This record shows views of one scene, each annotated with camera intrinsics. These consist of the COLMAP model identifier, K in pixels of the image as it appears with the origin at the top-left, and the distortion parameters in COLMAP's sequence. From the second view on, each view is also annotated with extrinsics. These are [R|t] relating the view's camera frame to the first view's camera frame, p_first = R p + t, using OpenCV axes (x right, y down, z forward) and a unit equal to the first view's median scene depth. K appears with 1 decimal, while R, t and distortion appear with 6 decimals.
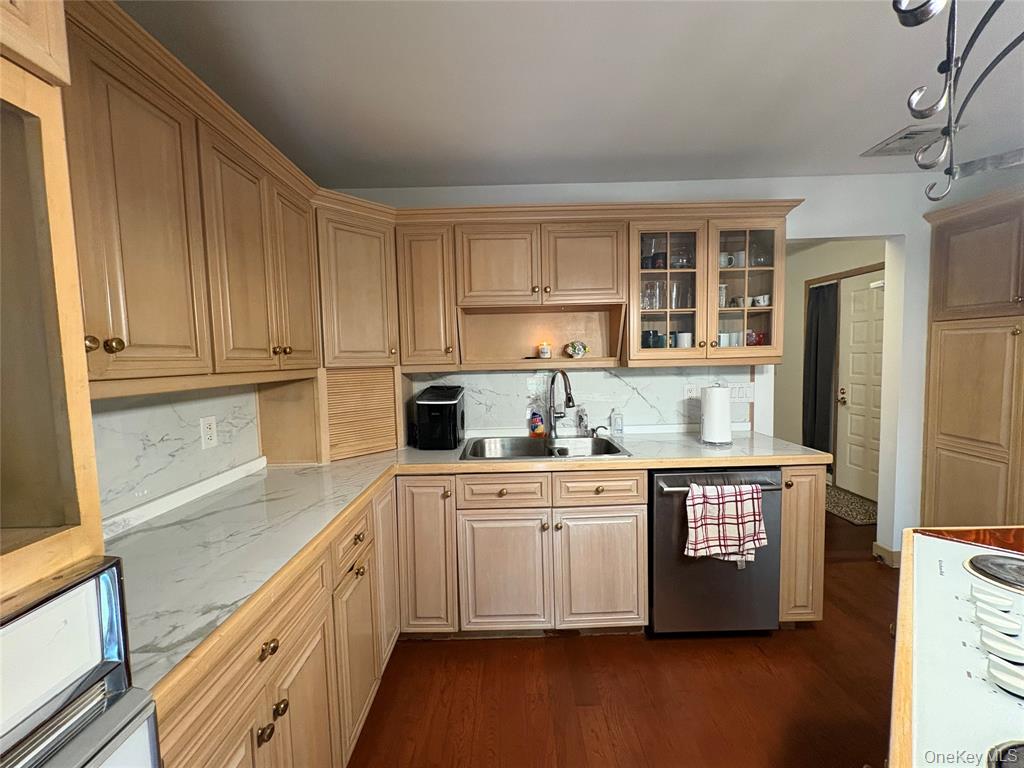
lens RADIAL K [[408.3, 0, 512.0], [0, 408.3, 381.9], [0, 0, 1]] dist [-0.000822, 0.000082]
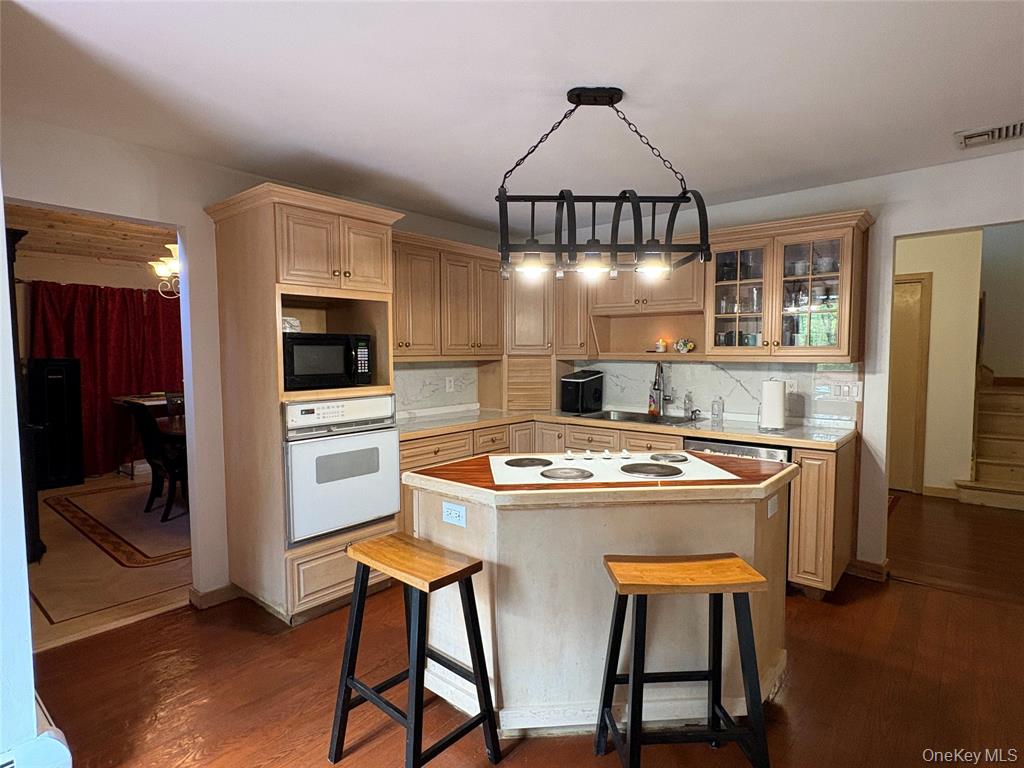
lens RADIAL K [[556.1, 0, 511.6], [0, 556.1, 382.9], [0, 0, 1]] dist [0.000327, 0.000046]
pose [[0.756881, 0.061703, -0.650634, 1.079811], [-0.054935, 0.998017, 0.030741, 0.011371], [0.651240, 0.012475, 0.758769, -0.759248]]
